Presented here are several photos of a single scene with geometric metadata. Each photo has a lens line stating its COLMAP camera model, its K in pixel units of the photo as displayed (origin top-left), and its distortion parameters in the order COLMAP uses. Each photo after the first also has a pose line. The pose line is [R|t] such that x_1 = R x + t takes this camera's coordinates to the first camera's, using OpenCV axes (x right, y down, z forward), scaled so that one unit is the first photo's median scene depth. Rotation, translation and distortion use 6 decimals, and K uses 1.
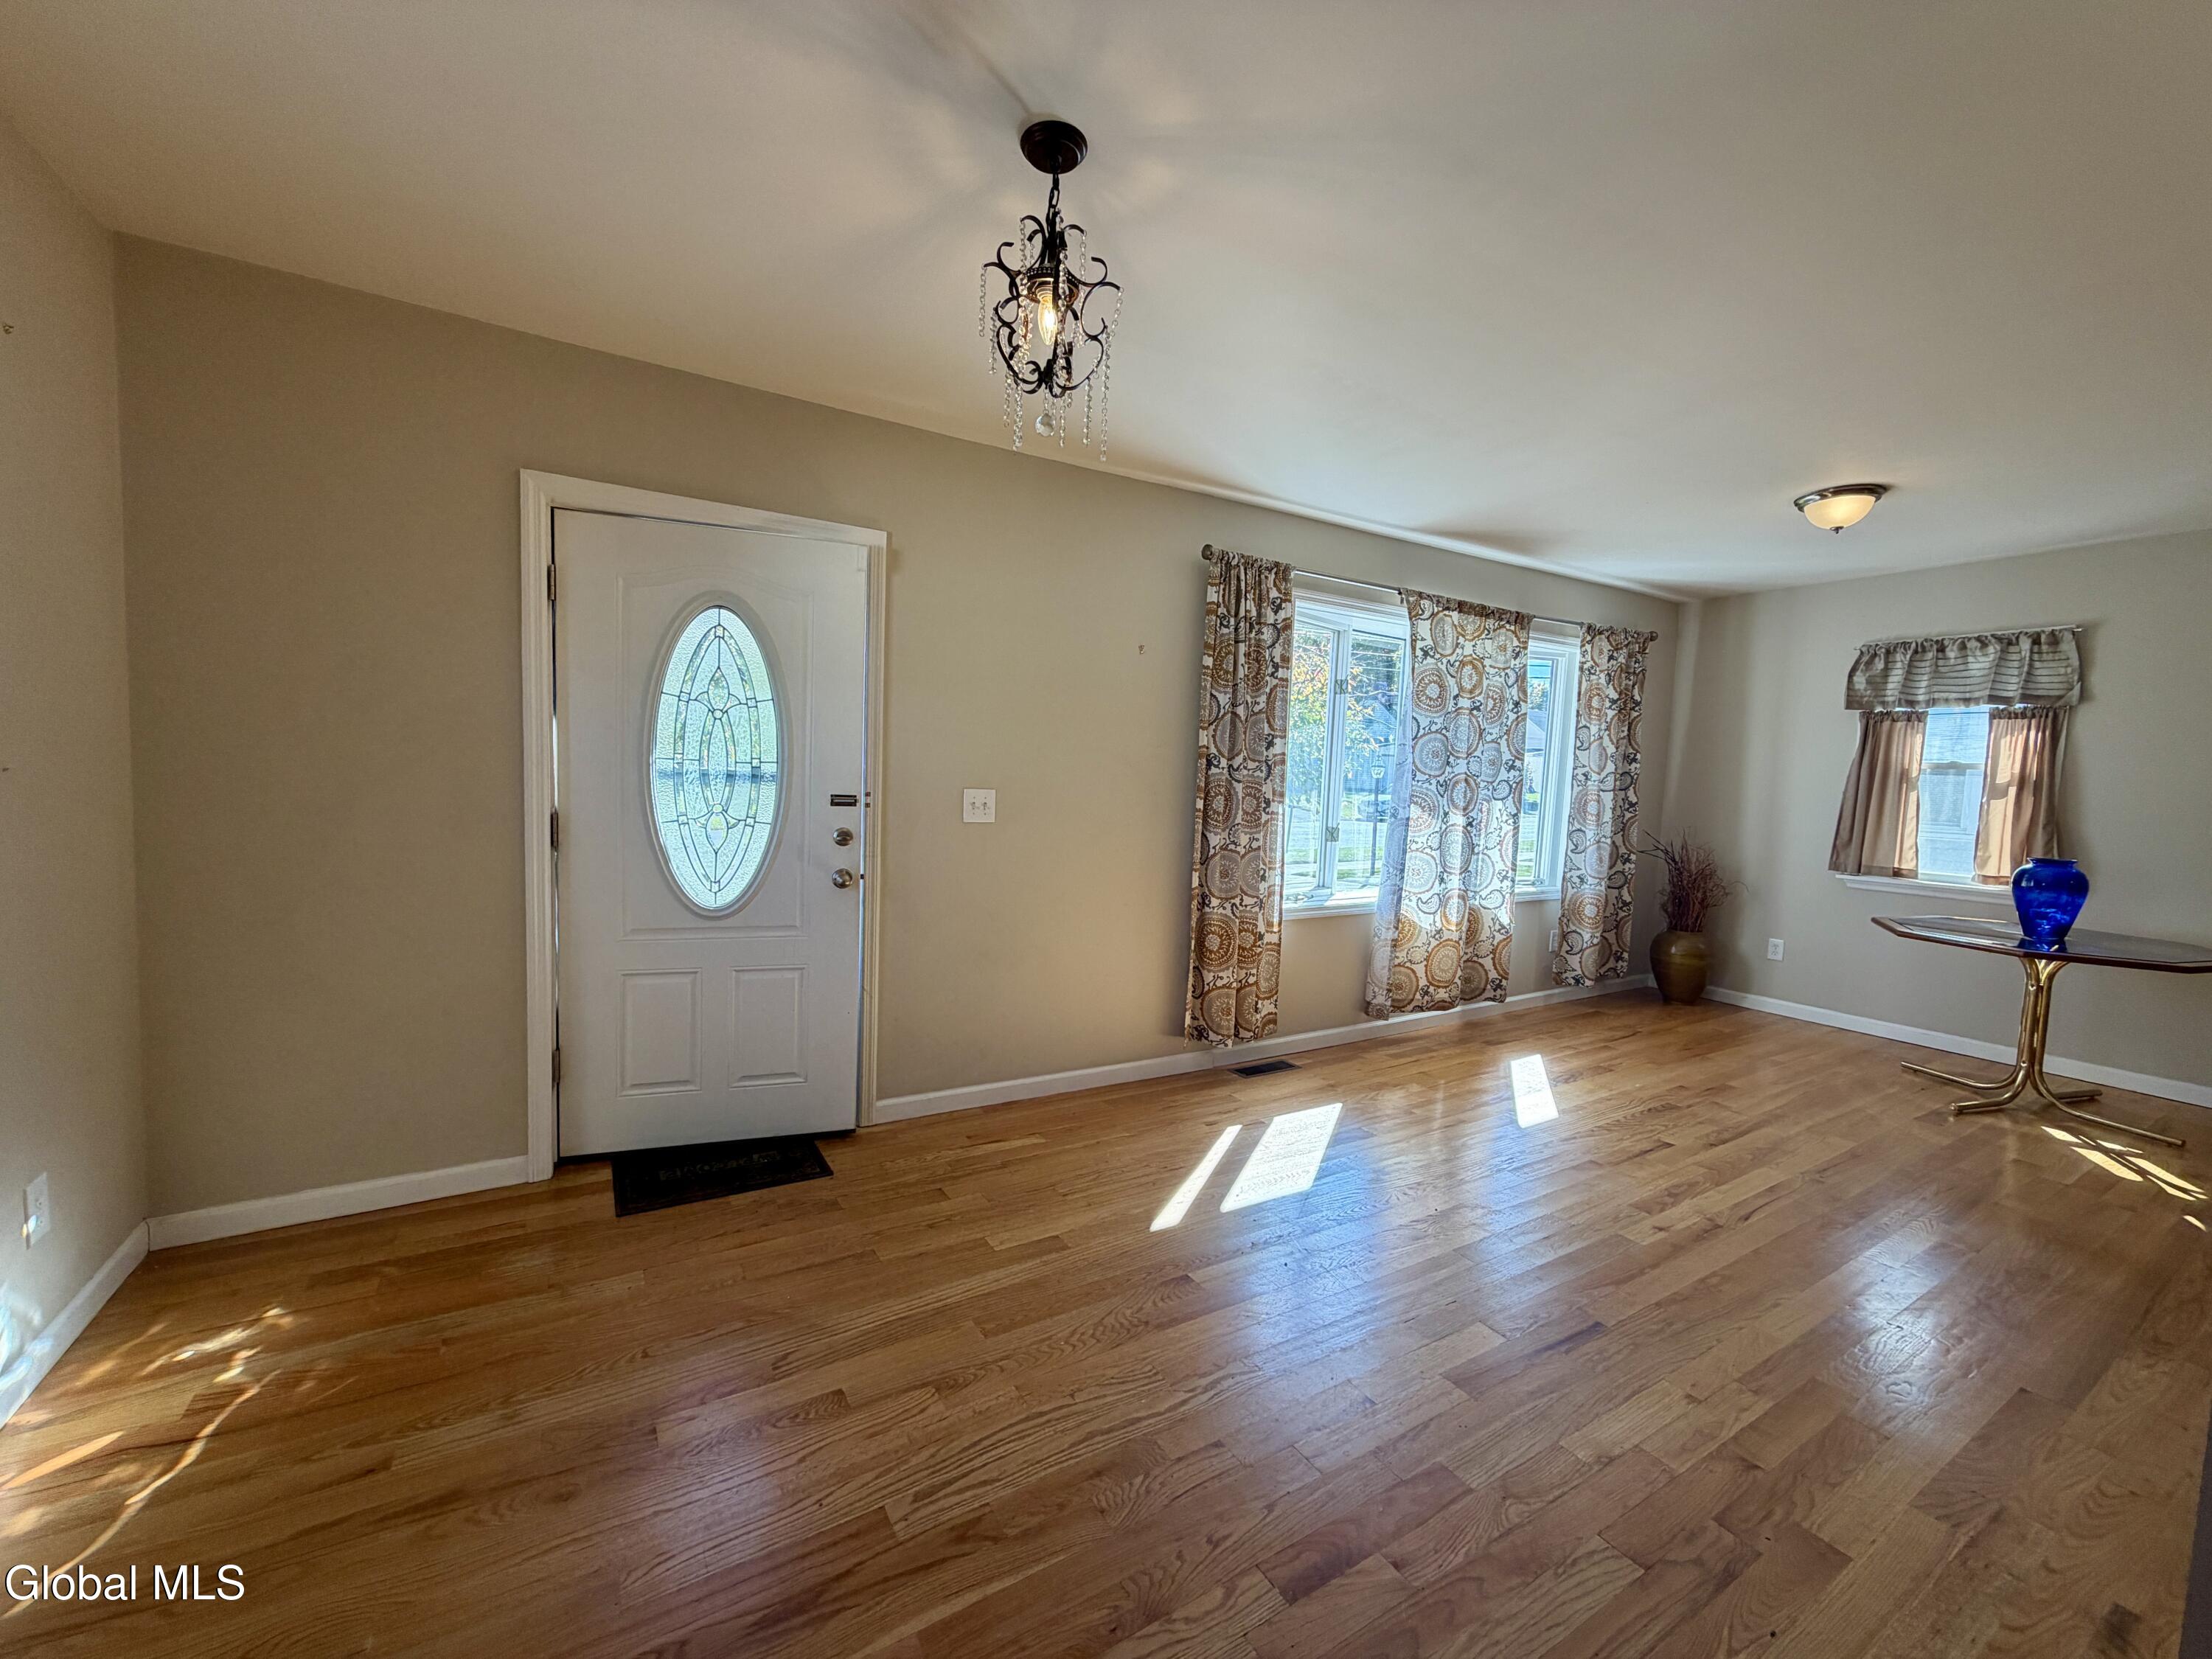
lens RADIAL K [[882.2, 0, 1106.0], [0, 882.2, 829.5], [0, 0, 1]] dist [0.000434, 0.000127]
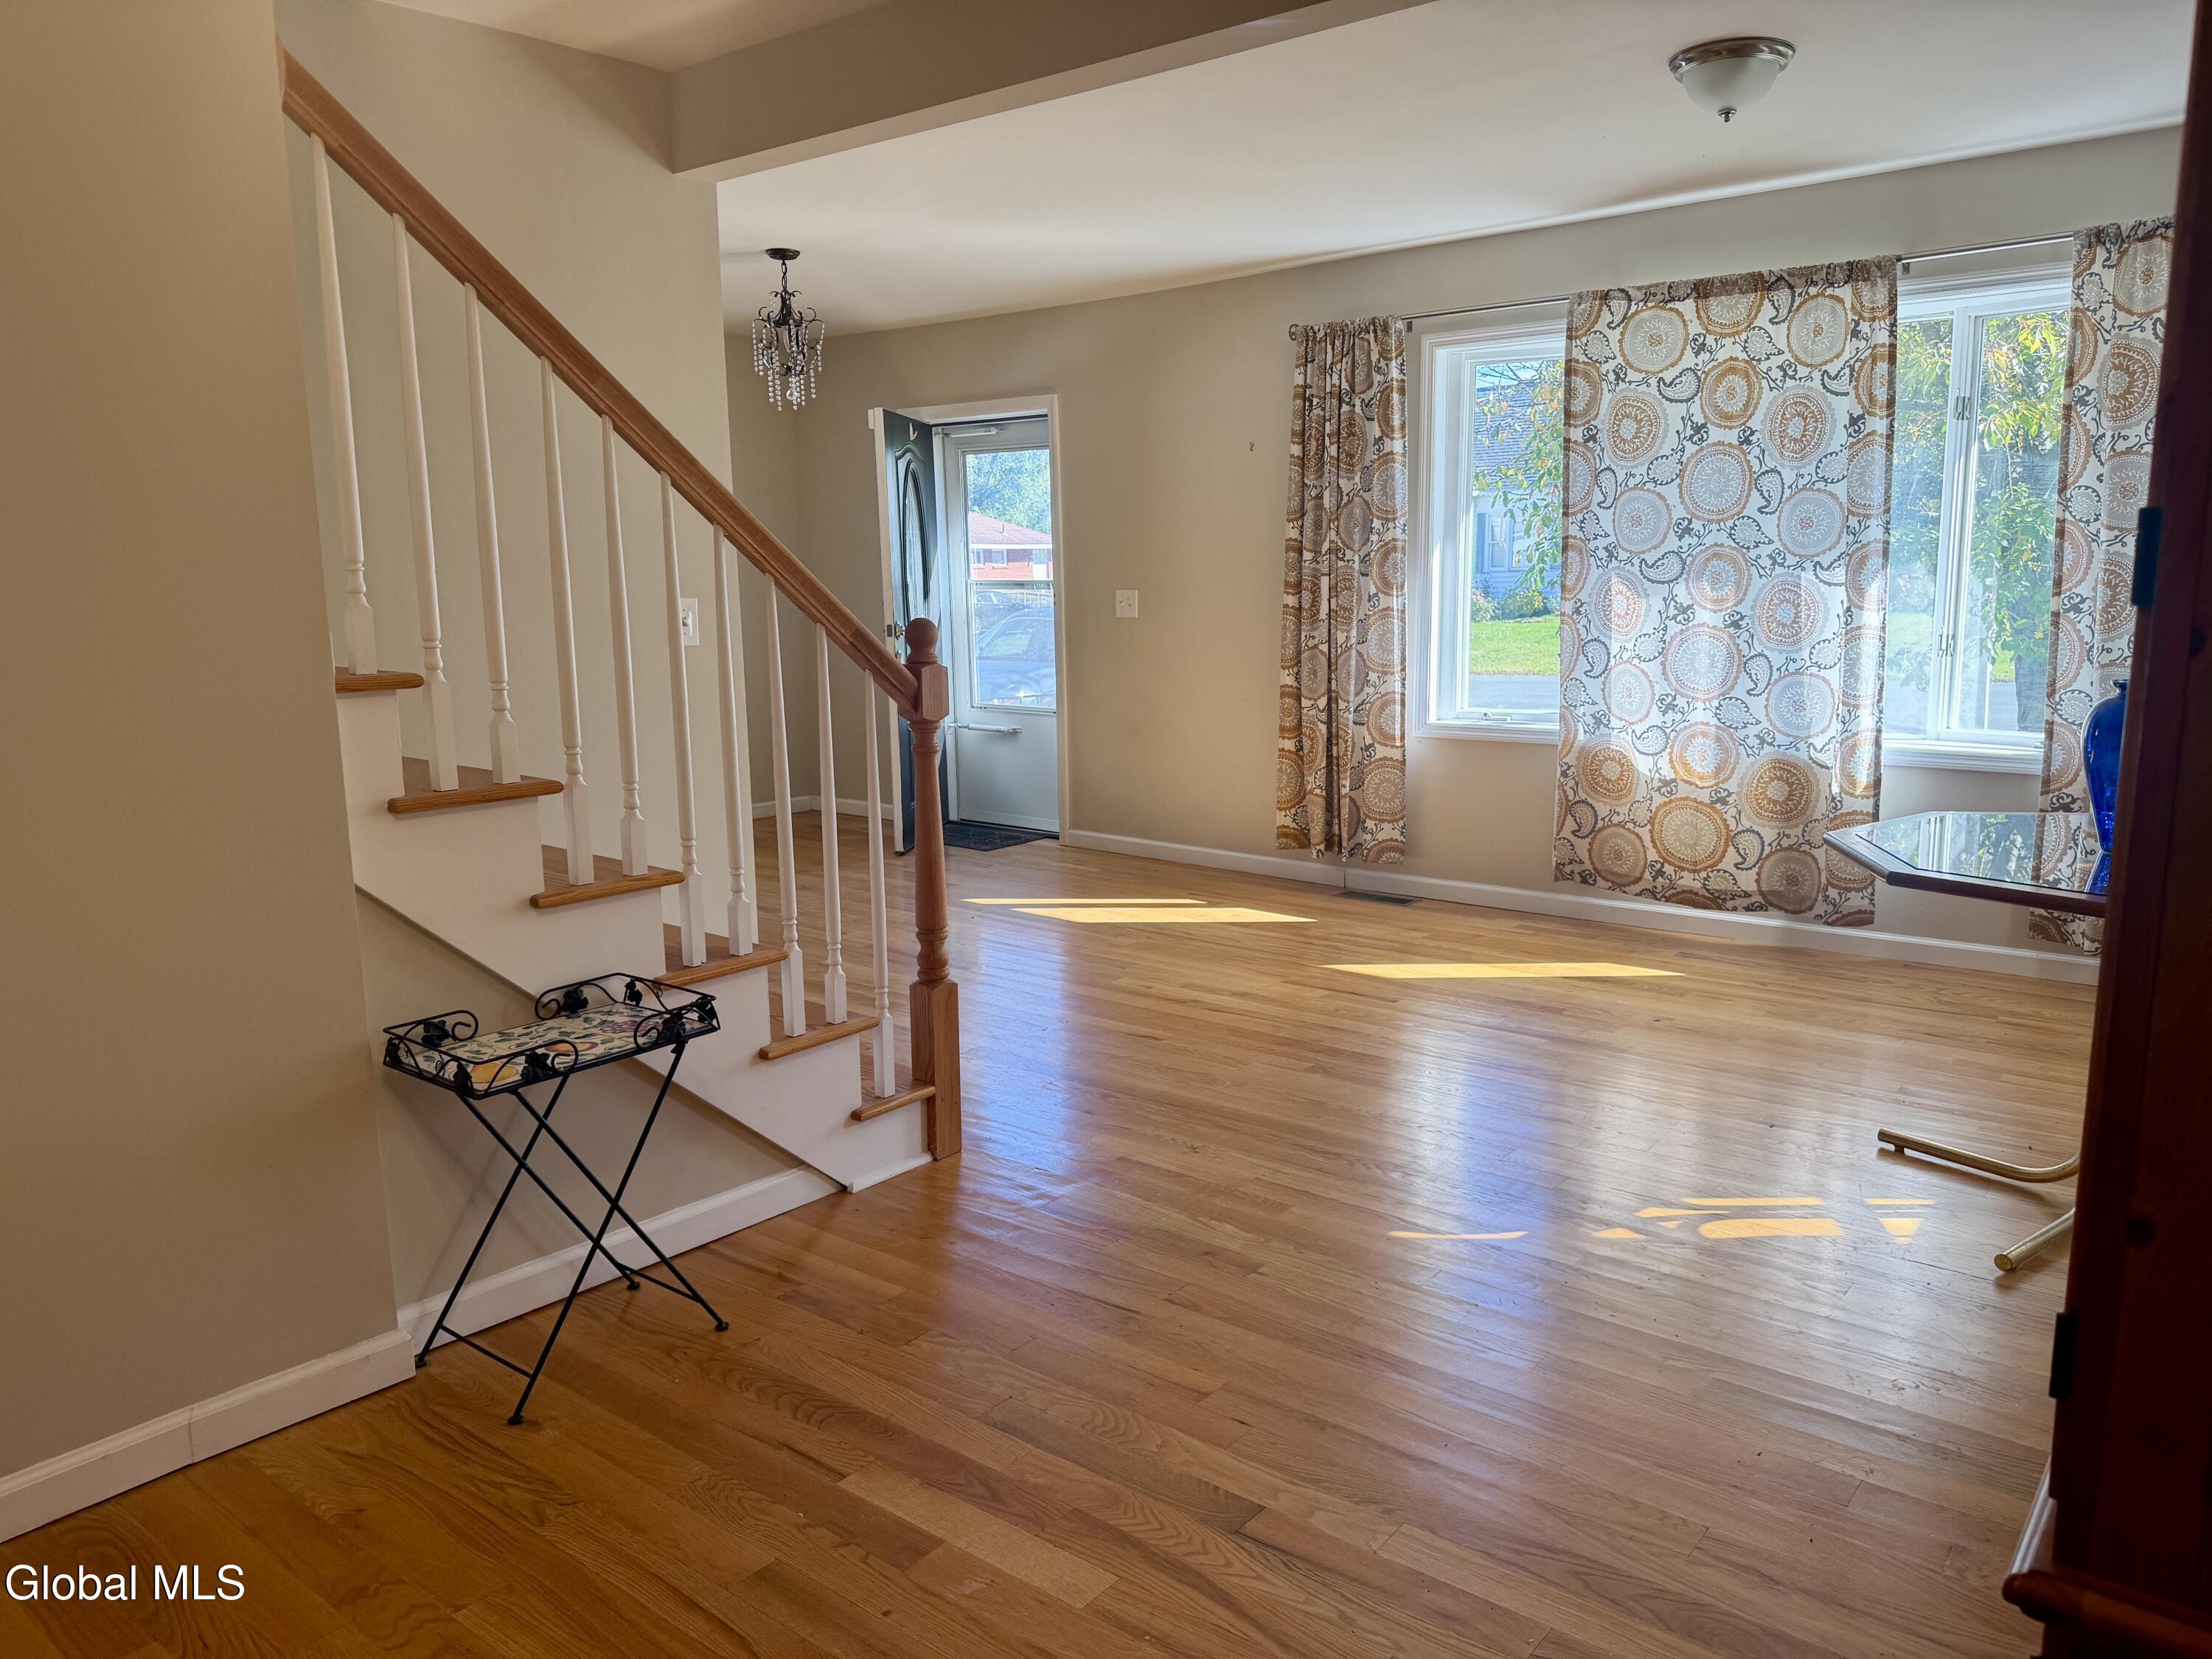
lens RADIAL K [[1612.3, 0, 1106.0], [0, 1612.3, 829.5], [0, 0, 1]] dist [0.008470, -0.000002]
pose [[0.339150, 0.112528, -0.933978, 1.484217], [-0.037640, 0.993648, 0.106049, 0.037561], [0.939979, -0.000812, 0.341231, 0.179946]]
